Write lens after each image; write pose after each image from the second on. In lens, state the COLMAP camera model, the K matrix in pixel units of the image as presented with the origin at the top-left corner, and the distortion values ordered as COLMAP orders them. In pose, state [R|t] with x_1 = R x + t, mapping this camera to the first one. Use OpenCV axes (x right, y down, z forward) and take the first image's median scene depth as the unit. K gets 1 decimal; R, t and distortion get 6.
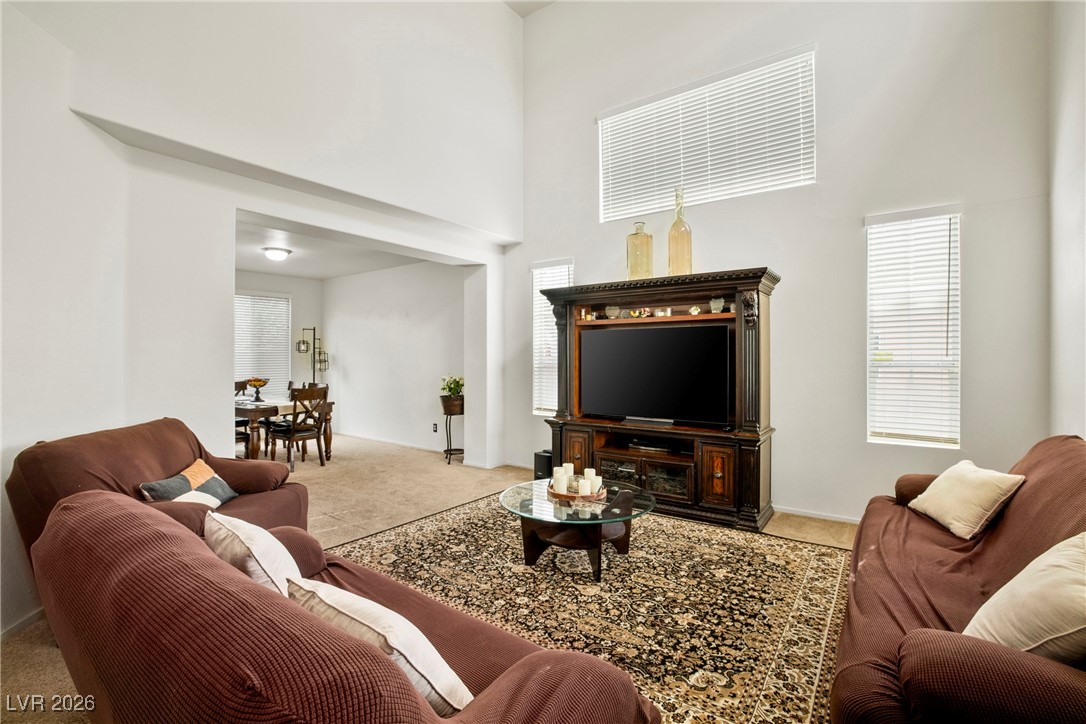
lens RADIAL K [[489.9, 0, 541.3], [0, 489.9, 358.5], [0, 0, 1]] dist [-0.023378, 0.001186]
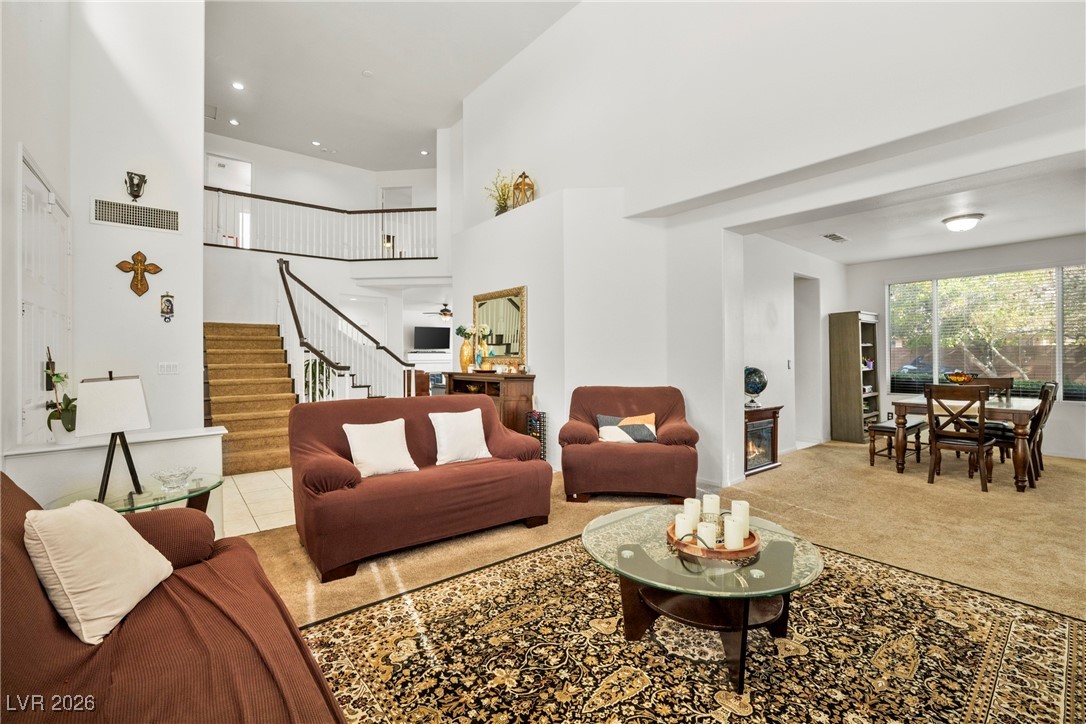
lens RADIAL K [[464.7, 0, 542.4], [0, 464.7, 358.2], [0, 0, 1]] dist [-0.013207, 0.000602]
pose [[-0.258161, 0.000035, -0.966102, 1.067666], [0.007254, 0.999972, -0.001902, 0.033322], [0.966075, -0.007499, -0.258154, 1.348390]]
